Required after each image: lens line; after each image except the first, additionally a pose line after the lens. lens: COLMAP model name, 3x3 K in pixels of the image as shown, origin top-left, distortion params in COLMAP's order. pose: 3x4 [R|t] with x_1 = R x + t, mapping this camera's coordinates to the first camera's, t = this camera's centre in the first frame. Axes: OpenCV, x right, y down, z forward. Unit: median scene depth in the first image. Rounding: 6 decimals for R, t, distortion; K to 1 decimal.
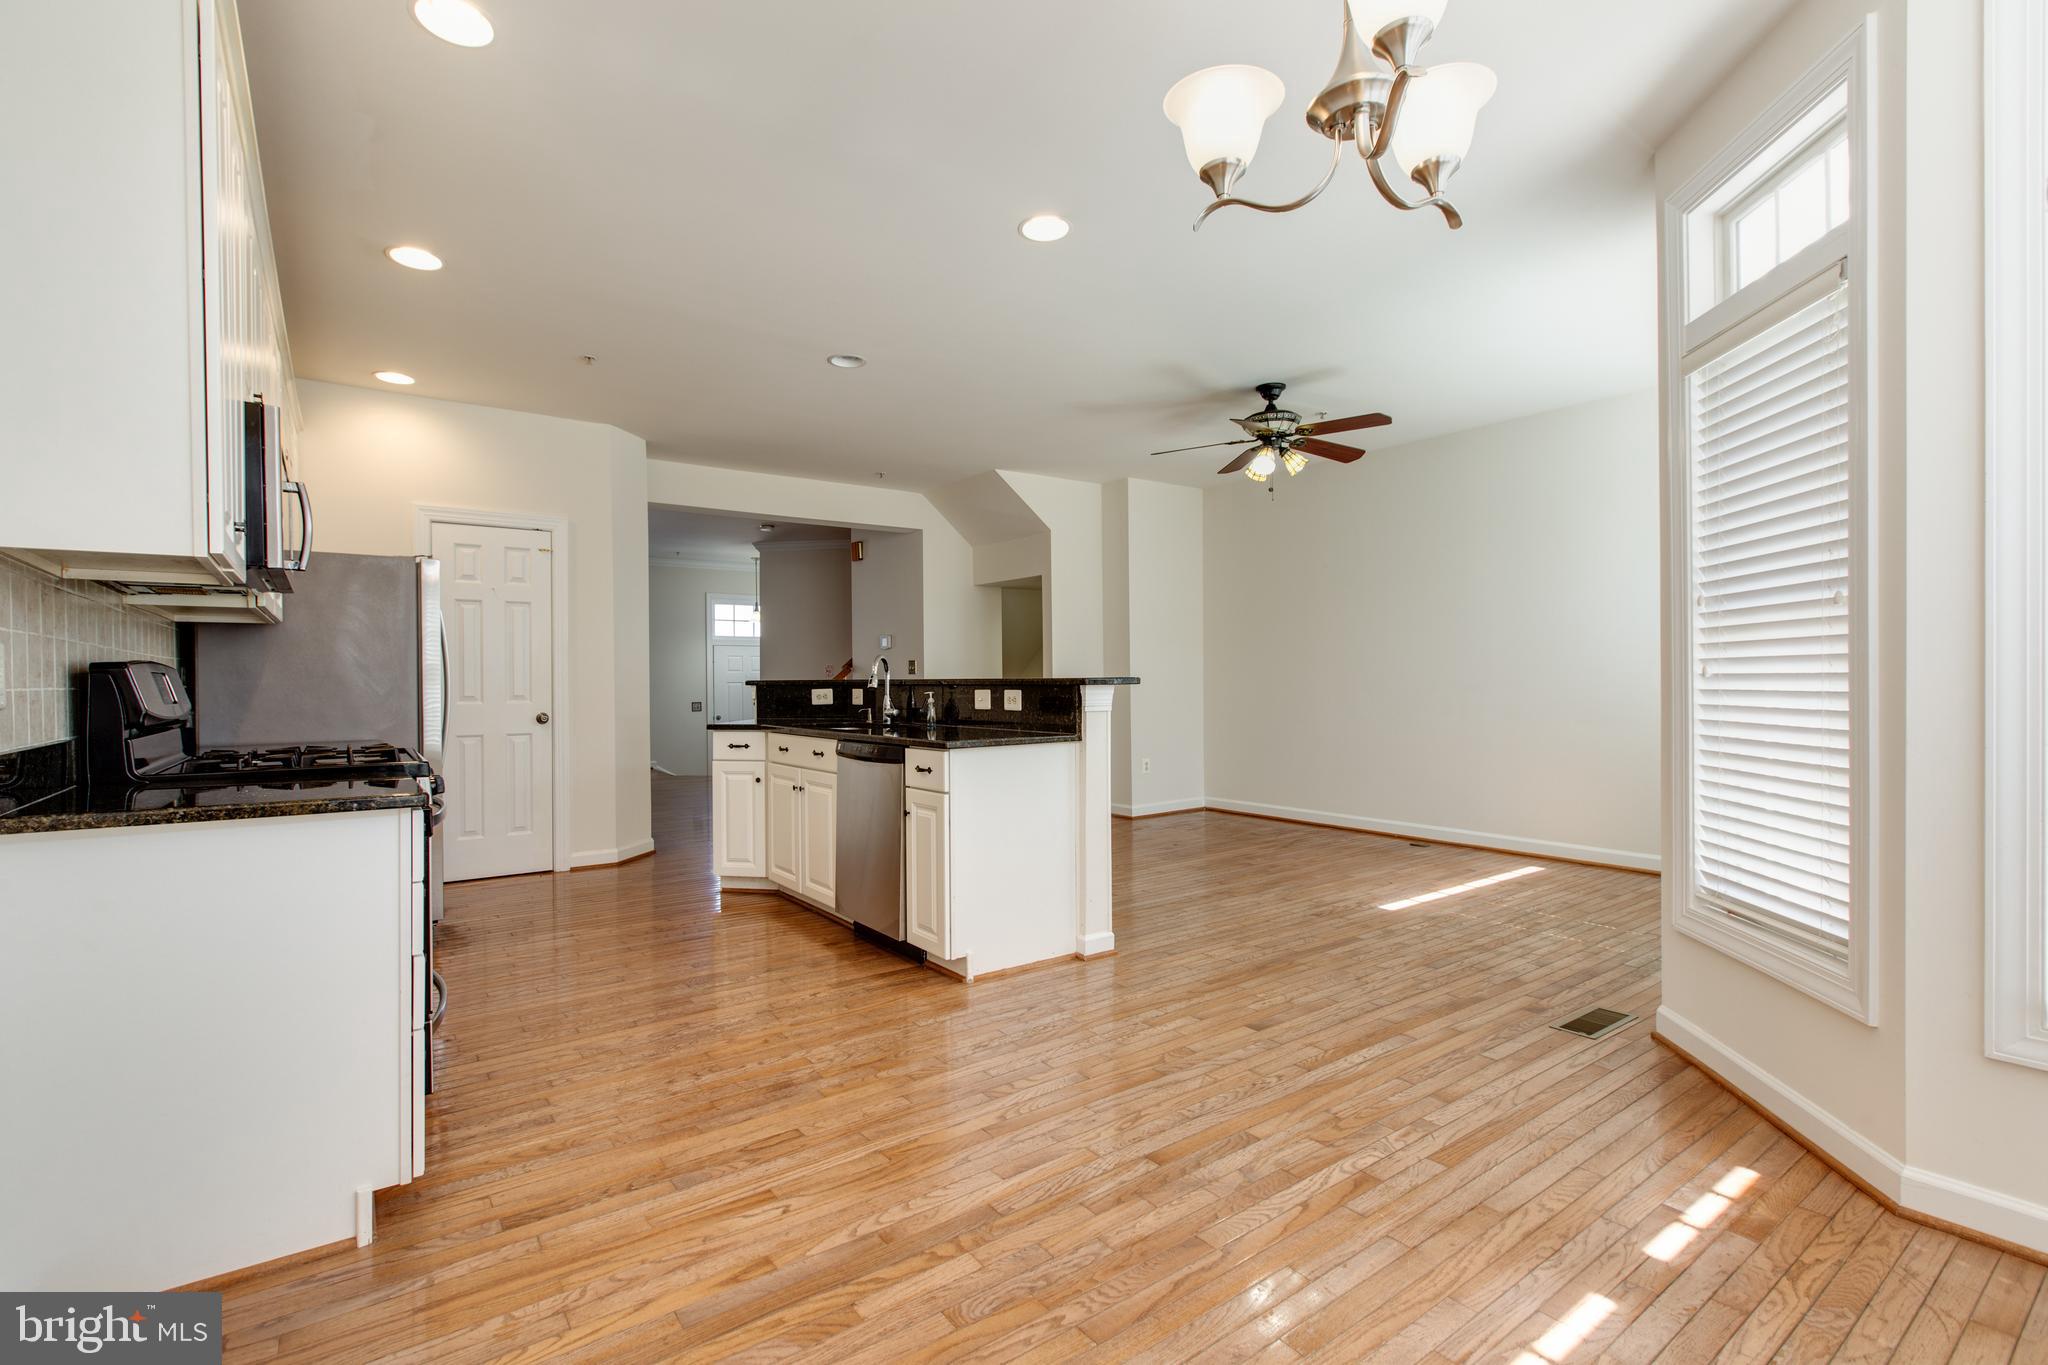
lens RADIAL K [[923.9, 0, 1015.6], [0, 923.9, 683.3], [0, 0, 1]] dist [0.000684, 0.000762]
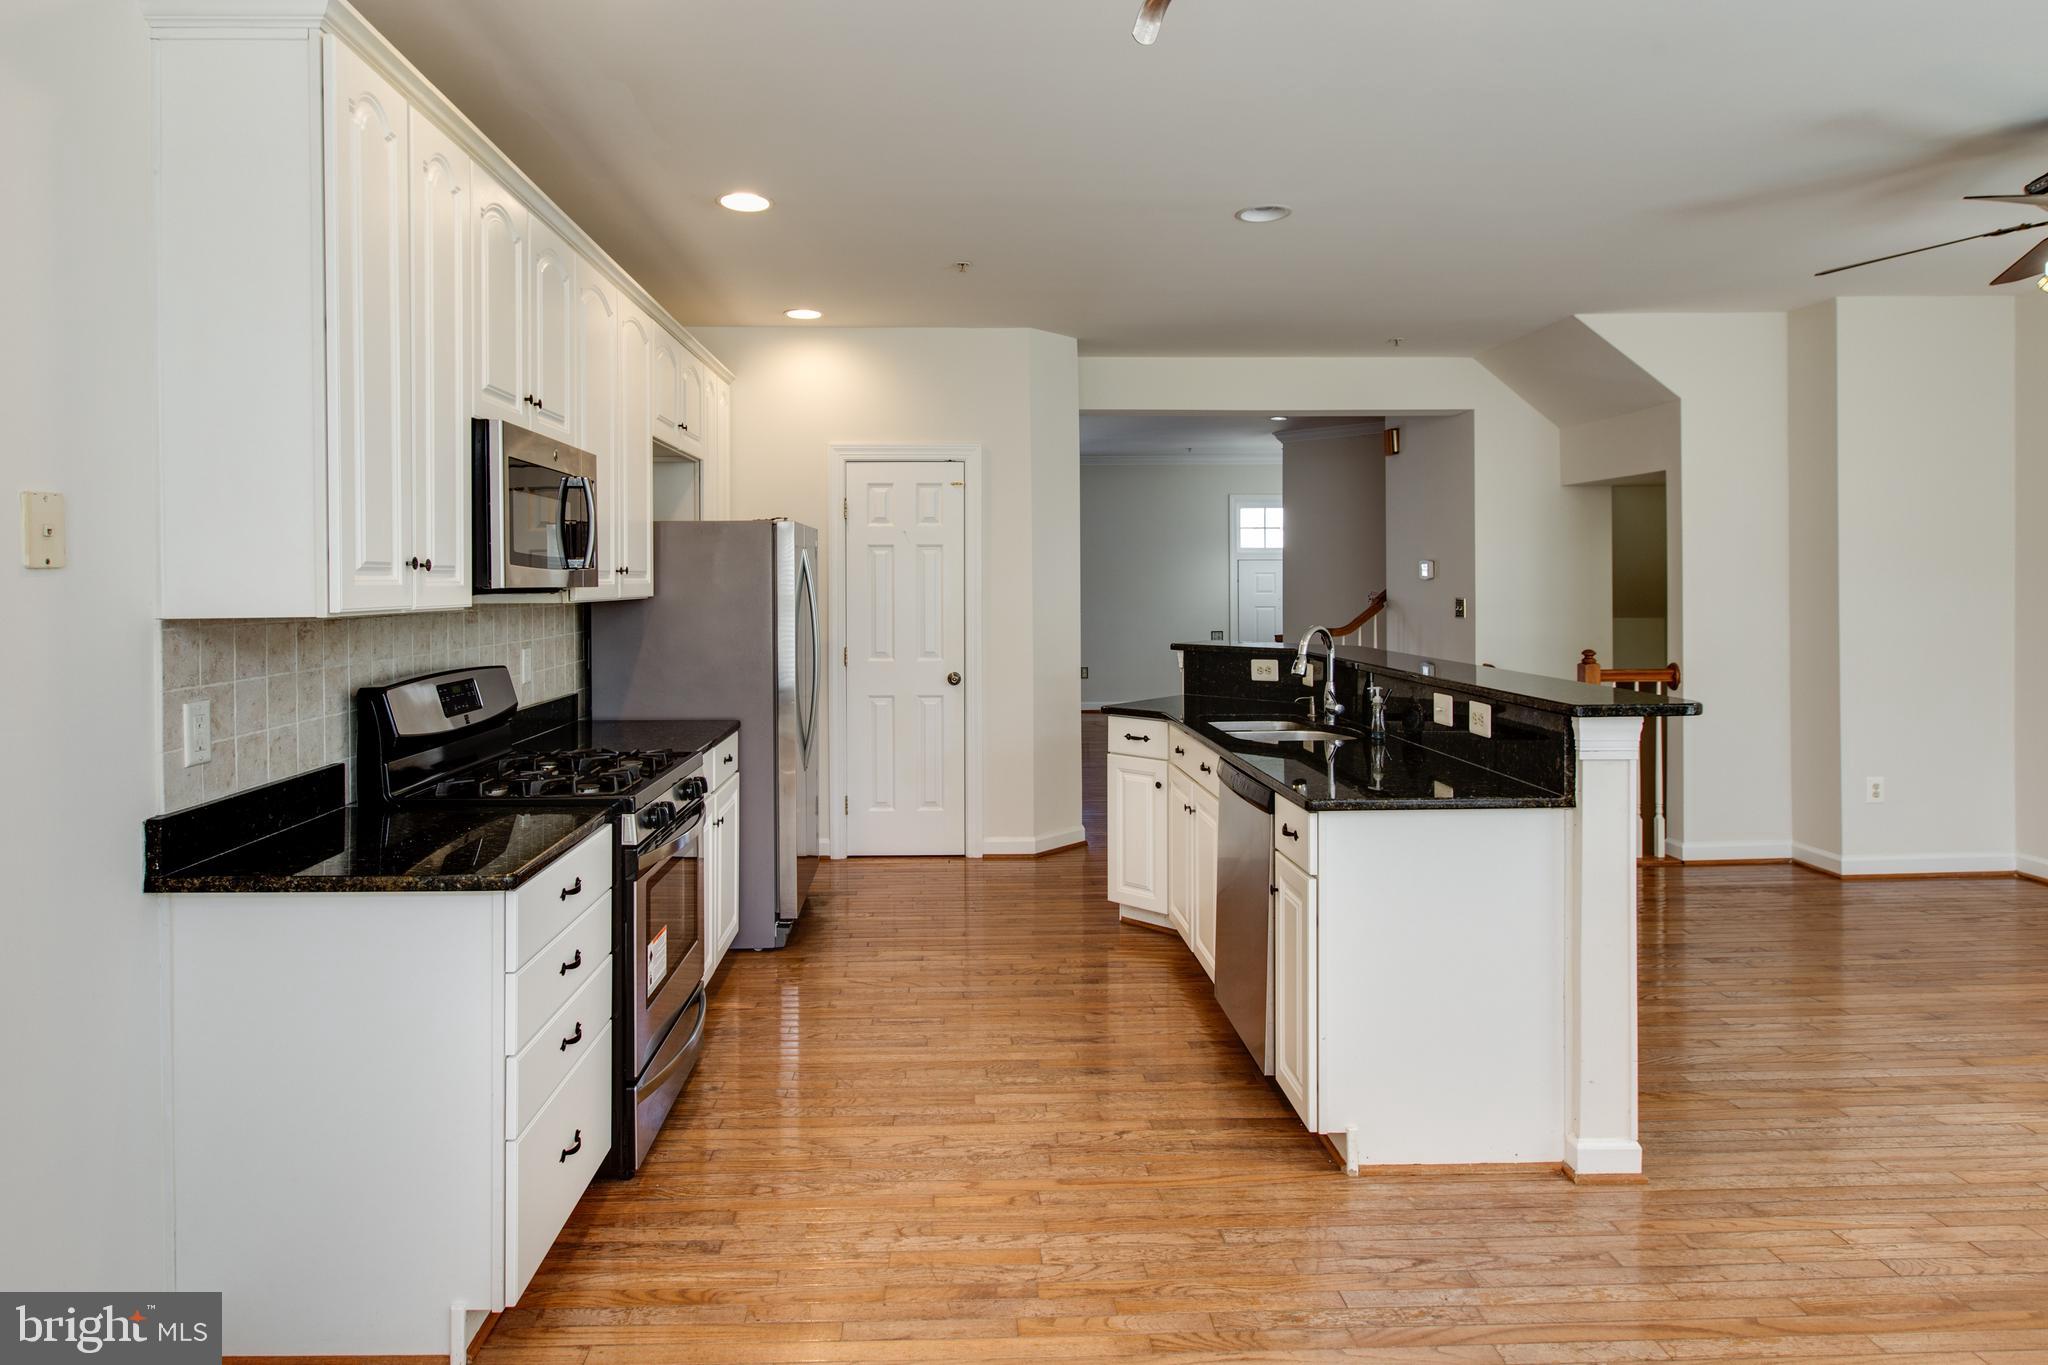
lens RADIAL K [[1155.9, 0, 980.9], [0, 1155.9, 581.6], [0, 0, 1]] dist [-0.002823, -0.000844]
pose [[0.825601, 0.006108, -0.564221, 0.174046], [-0.005061, 0.999981, 0.003419, -0.083546], [0.564232, 0.000033, 0.825617, 0.177854]]
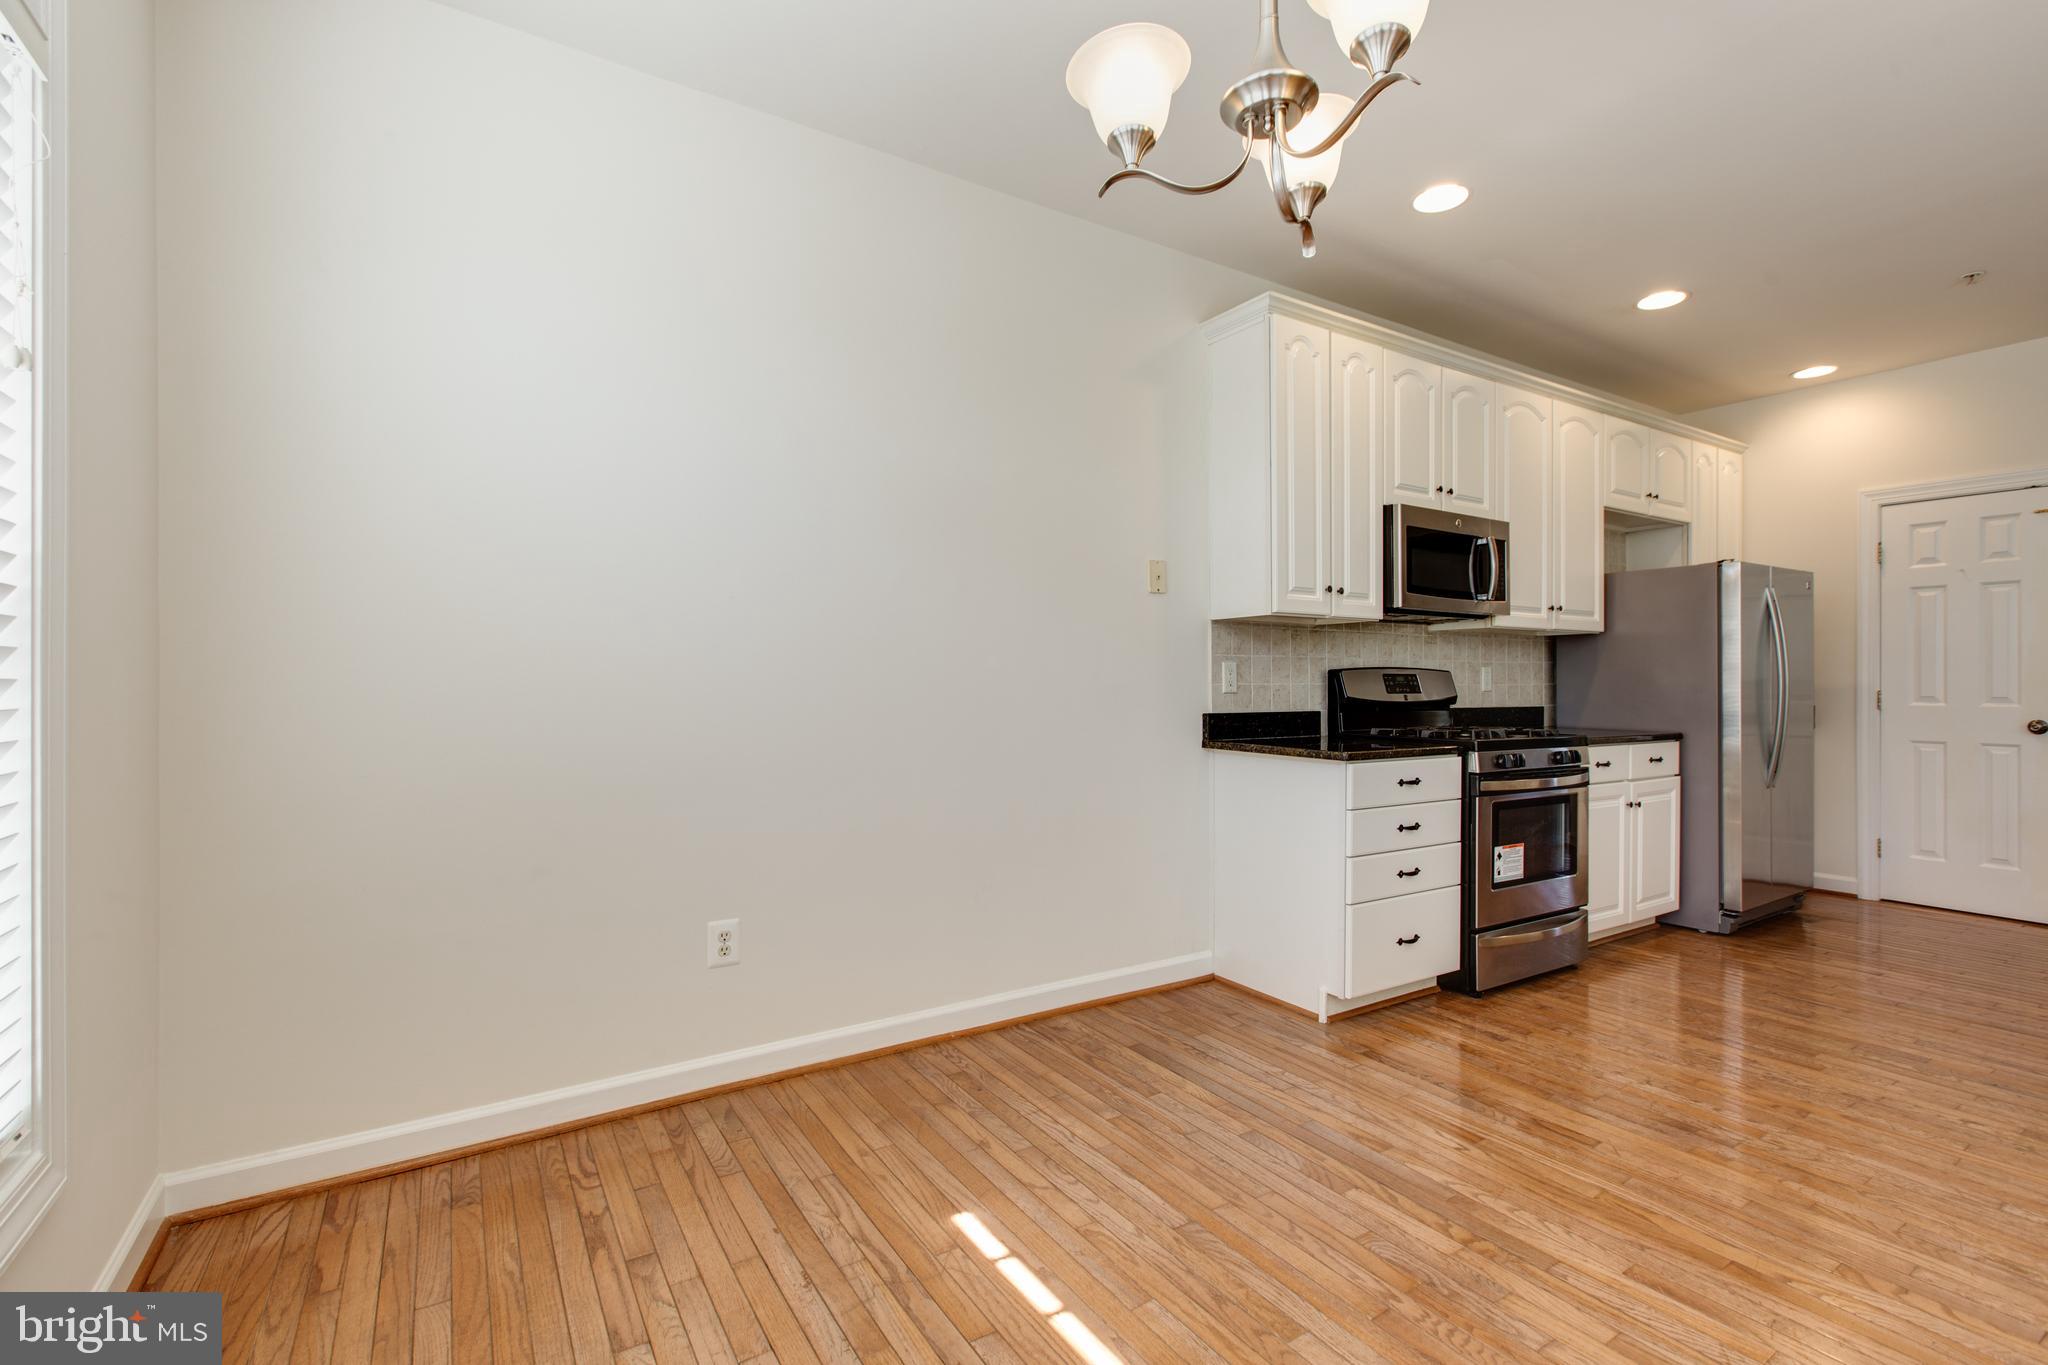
lens RADIAL K [[923.9, 0, 1015.6], [0, 923.9, 683.3], [0, 0, 1]] dist [0.000684, 0.000762]
pose [[-0.069236, 0.007774, -0.997570, 0.482999], [-0.002701, 0.999965, 0.007980, -0.004215], [0.997597, 0.003247, -0.069212, 0.281678]]
